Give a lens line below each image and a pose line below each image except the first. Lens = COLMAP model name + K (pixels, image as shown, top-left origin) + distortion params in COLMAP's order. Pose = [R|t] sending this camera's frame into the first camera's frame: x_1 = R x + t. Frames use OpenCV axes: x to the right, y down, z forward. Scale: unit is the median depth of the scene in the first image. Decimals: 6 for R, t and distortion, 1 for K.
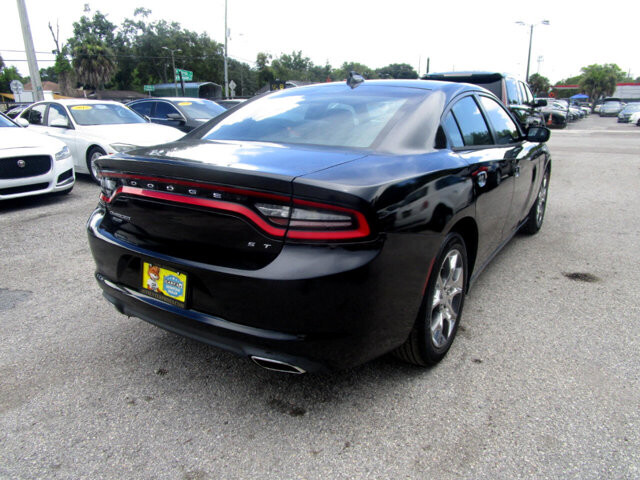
lens RADIAL K [[456.0, 0, 320.0], [0, 456.0, 240.0], [0, 0, 1]] dist [-0.012795, 0.000685]
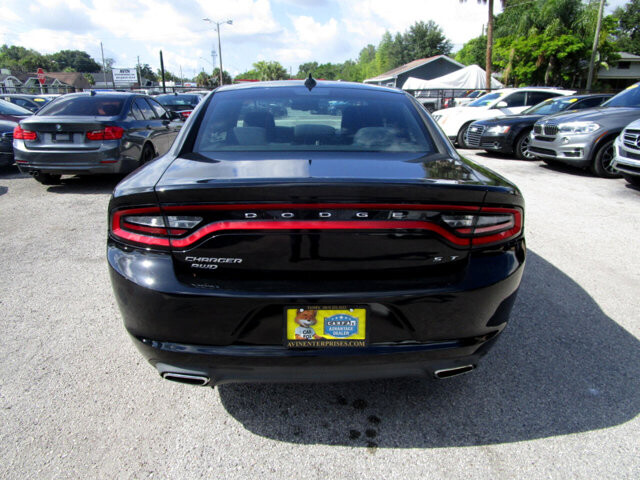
lens RADIAL K [[447.7, 0, 314.3], [0, 447.7, 242.0], [0, 0, 1]] dist [-0.013493, 0.002278]
pose [[0.814069, -0.174707, 0.553867, -0.793349], [0.160353, 0.984224, 0.074769, -0.125164], [-0.558192, 0.027947, 0.829241, 0.314534]]
